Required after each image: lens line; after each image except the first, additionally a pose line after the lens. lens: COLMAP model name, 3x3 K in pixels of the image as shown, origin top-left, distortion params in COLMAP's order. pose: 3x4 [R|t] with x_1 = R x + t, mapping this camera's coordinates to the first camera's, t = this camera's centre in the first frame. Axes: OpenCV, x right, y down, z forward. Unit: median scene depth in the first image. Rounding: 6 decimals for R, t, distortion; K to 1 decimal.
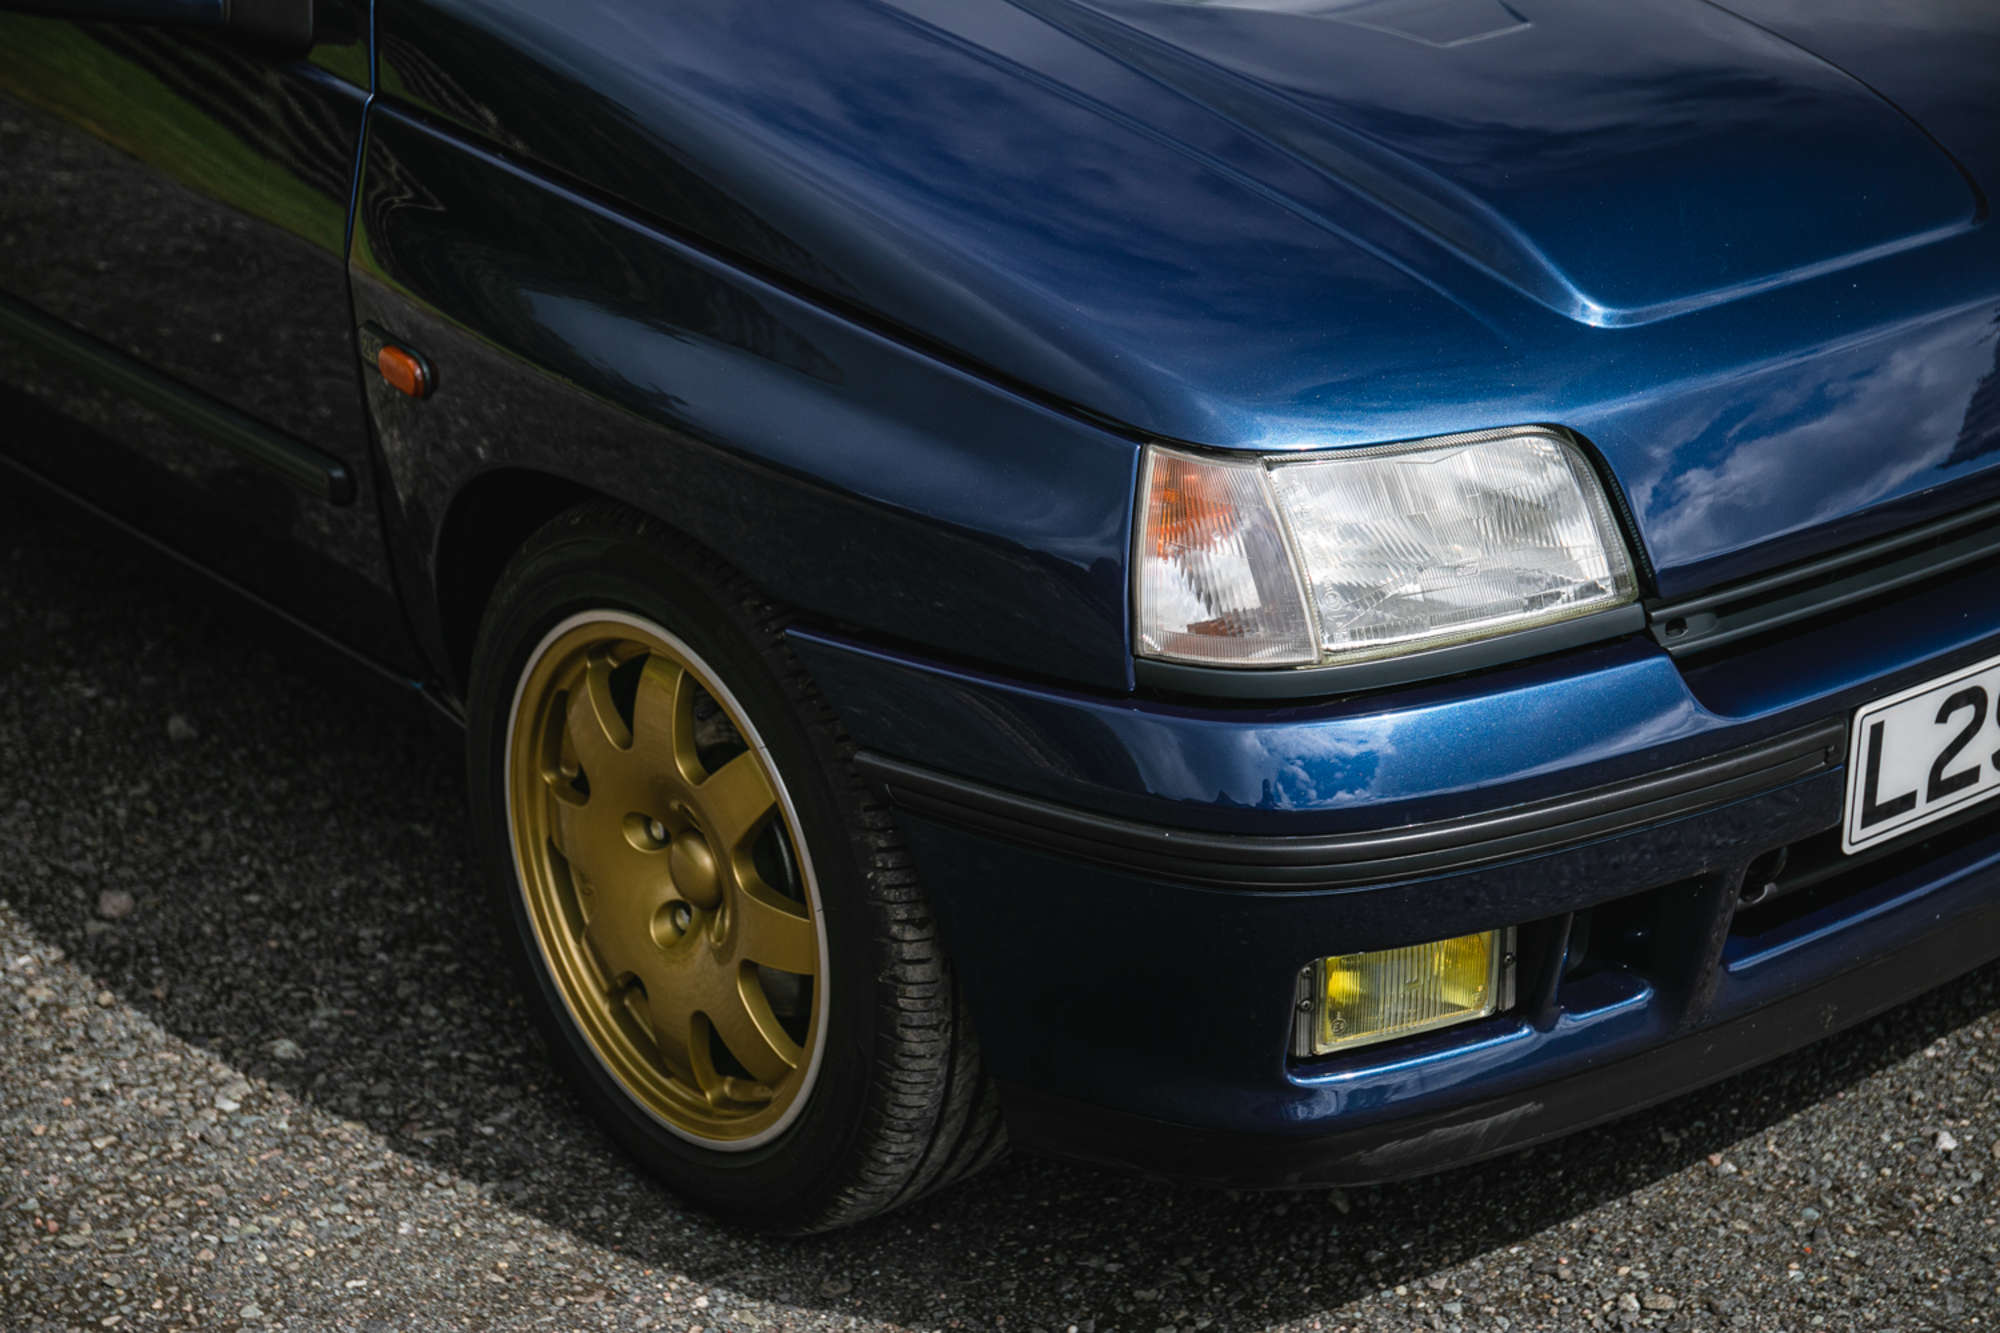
lens RADIAL K [[3786.4, 0, 1000.0], [0, 3786.4, 666.5], [0, 0, 1]] dist [0.133489, 0.045982]
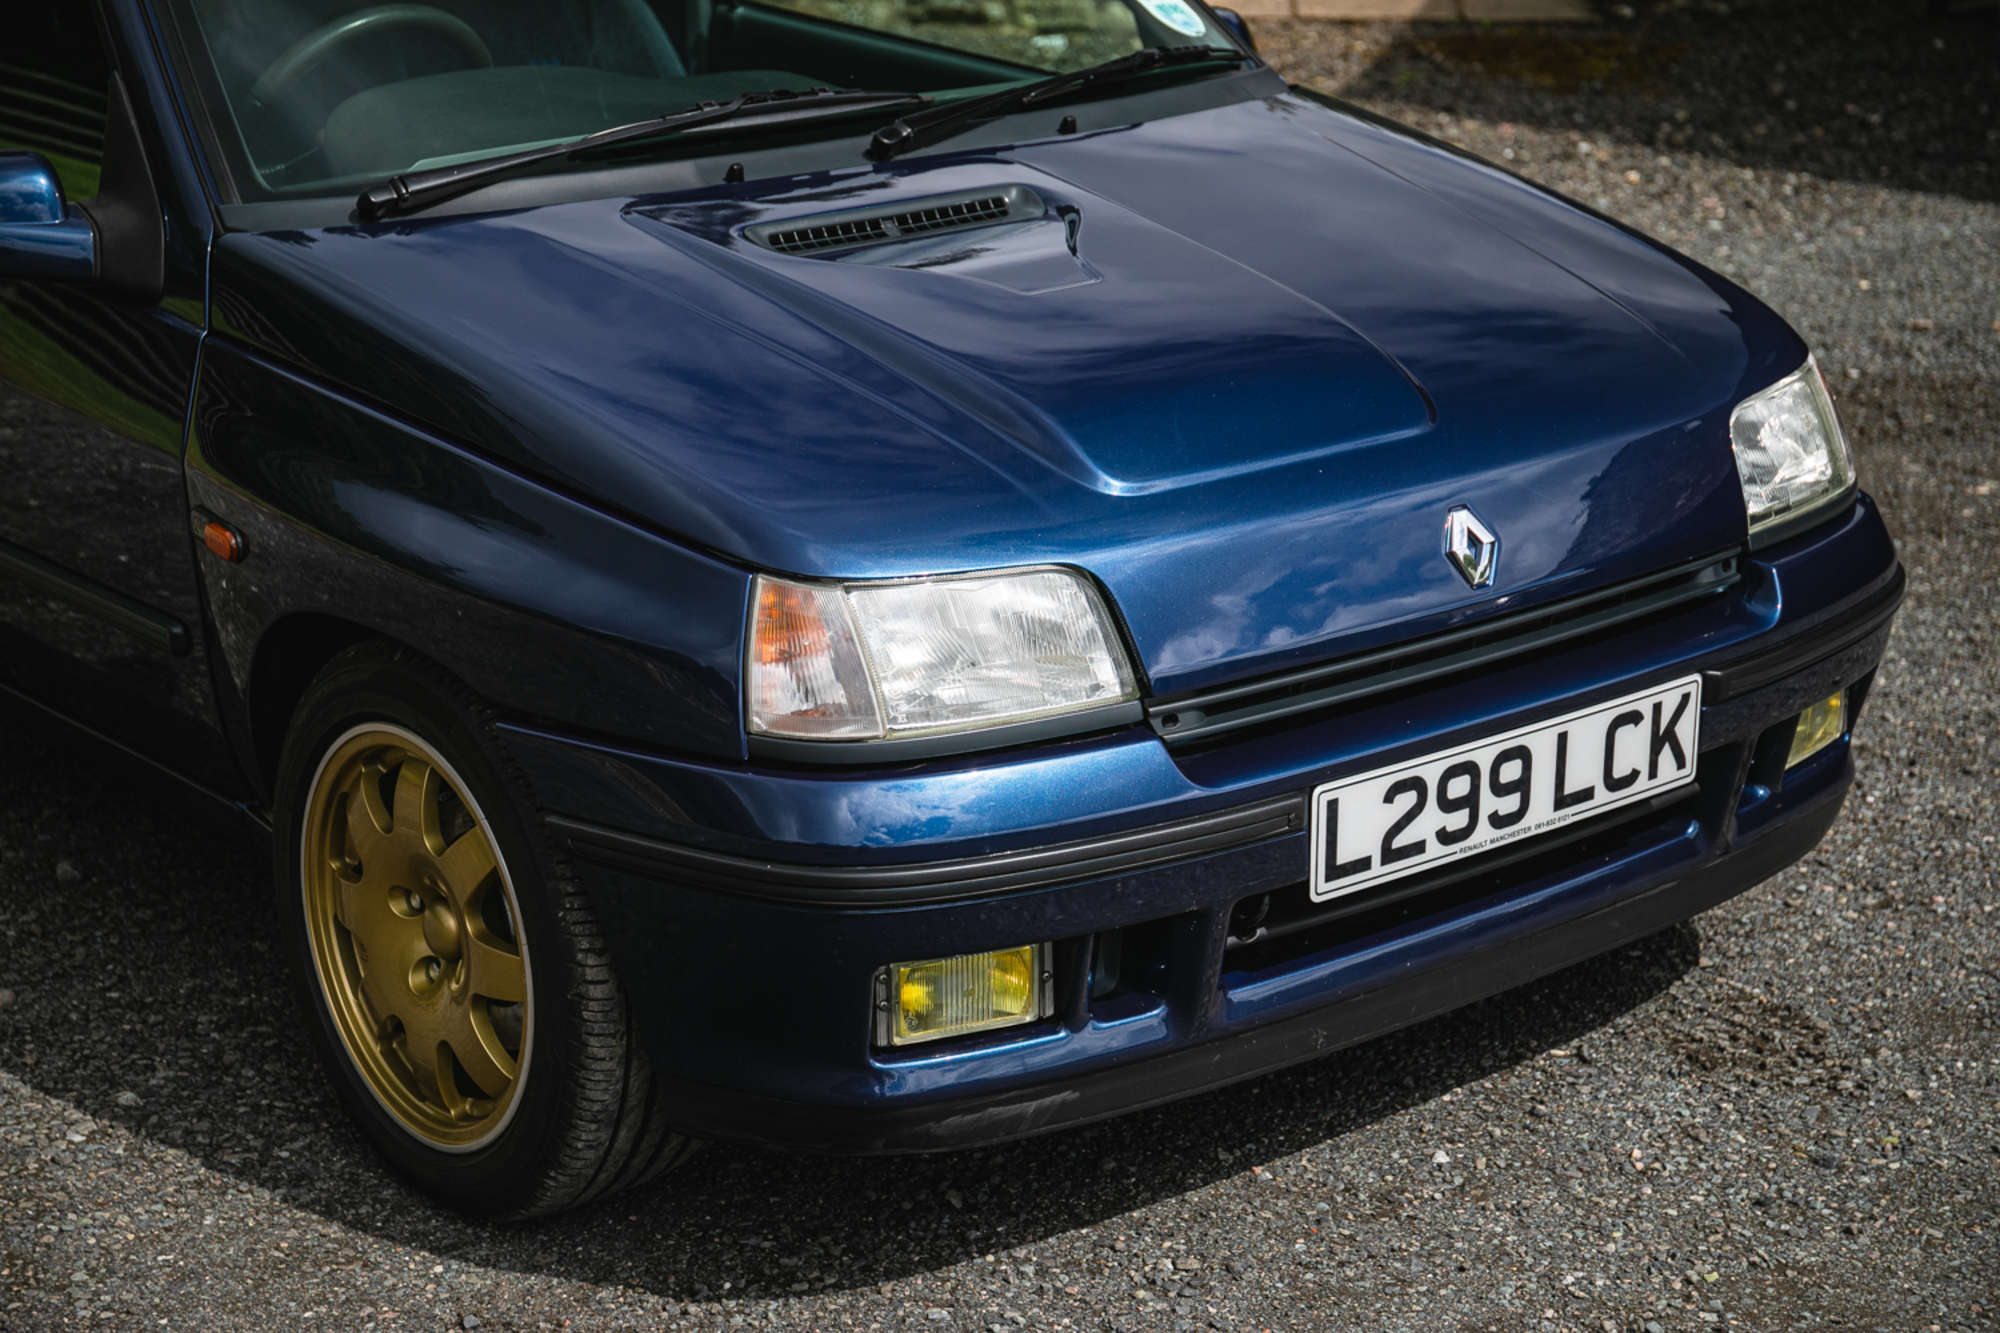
lens RADIAL K [[3840.1, 0, 1000.0], [0, 3840.1, 666.5], [0, 0, 1]] dist [0.165500, 0.087062]
pose [[0.999985, 0.002322, -0.004966, 0.113234], [-0.002771, 0.995715, -0.092437, 0.085064], [0.004730, 0.092449, 0.995706, -0.296736]]
